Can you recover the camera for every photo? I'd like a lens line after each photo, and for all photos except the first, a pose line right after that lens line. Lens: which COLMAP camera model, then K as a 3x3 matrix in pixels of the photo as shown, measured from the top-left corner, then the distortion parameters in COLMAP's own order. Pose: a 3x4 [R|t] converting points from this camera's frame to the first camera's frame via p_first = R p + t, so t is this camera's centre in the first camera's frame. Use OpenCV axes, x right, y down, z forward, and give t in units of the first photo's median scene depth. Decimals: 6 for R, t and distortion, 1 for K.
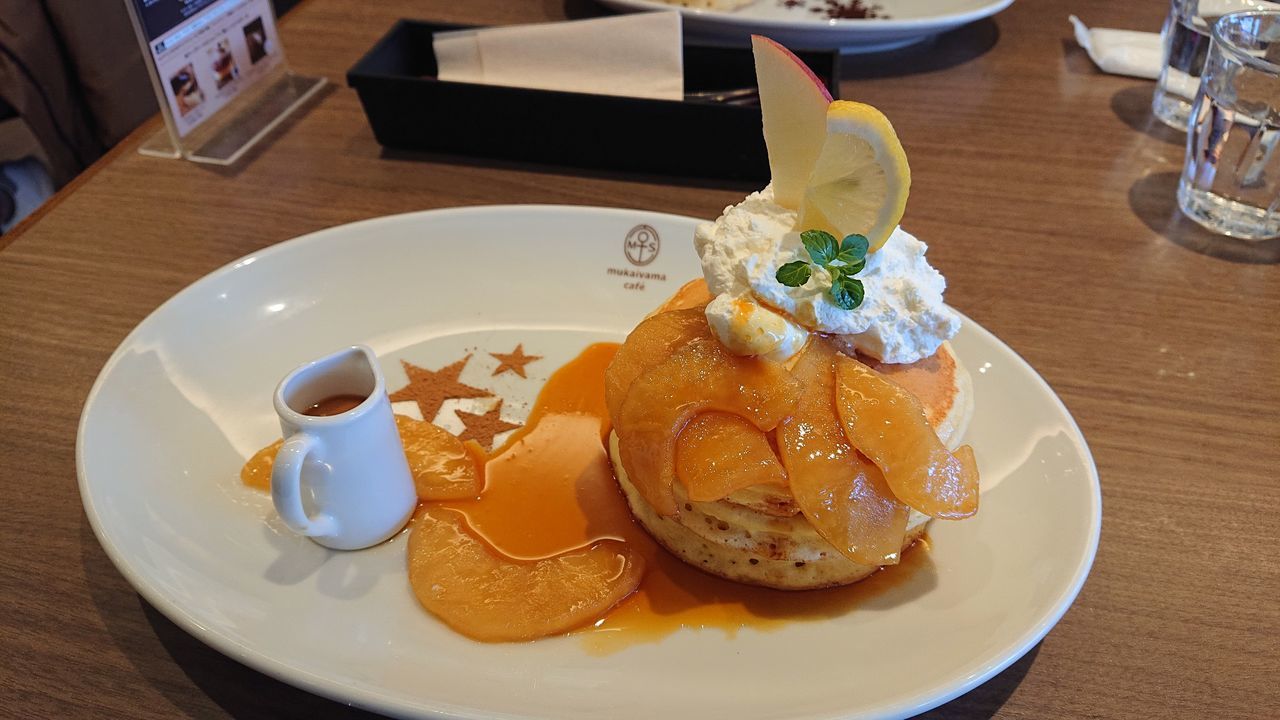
lens RADIAL K [[909.9, 0, 640.0], [0, 909.9, 360.0], [0, 0, 1]] dist [0.233898, -0.269414]
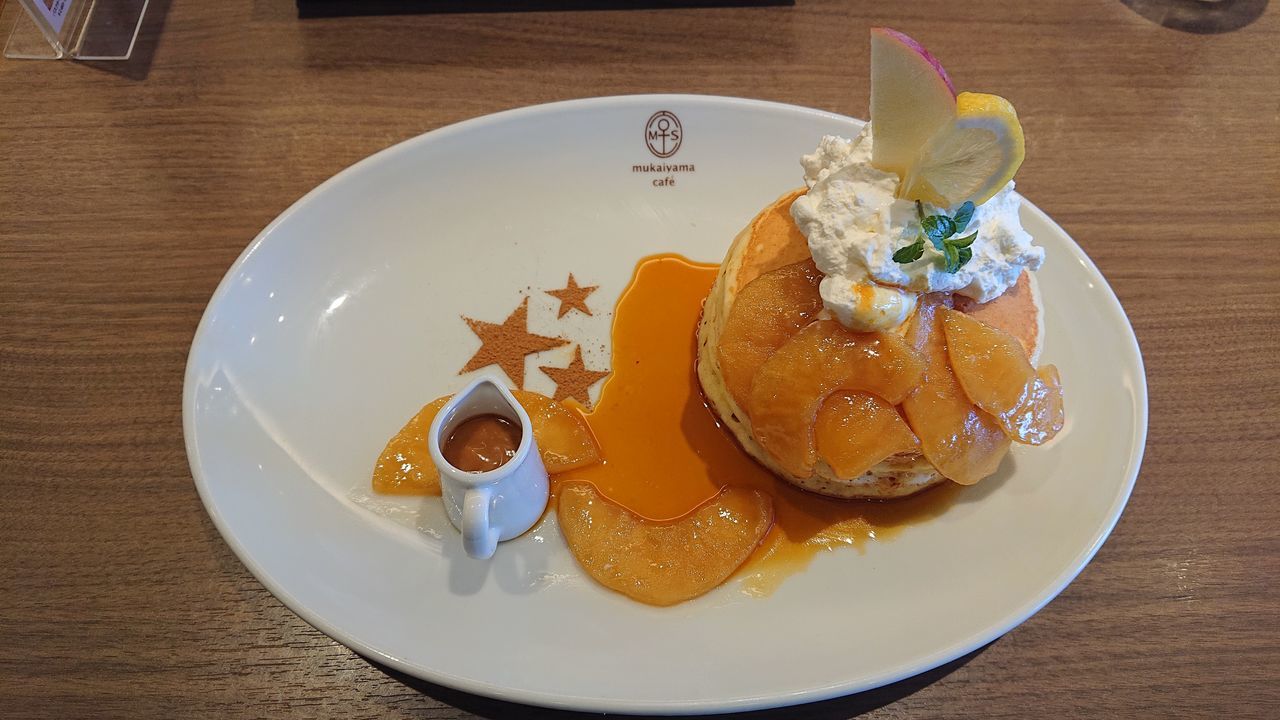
lens RADIAL K [[909.9, 0, 640.0], [0, 909.9, 360.0], [0, 0, 1]] dist [0.233898, -0.269414]
pose [[0.969674, -0.202733, 0.136495, -0.271454], [0.131389, 0.903339, 0.408309, -0.418624], [-0.206079, -0.377993, 0.902581, 0.071014]]
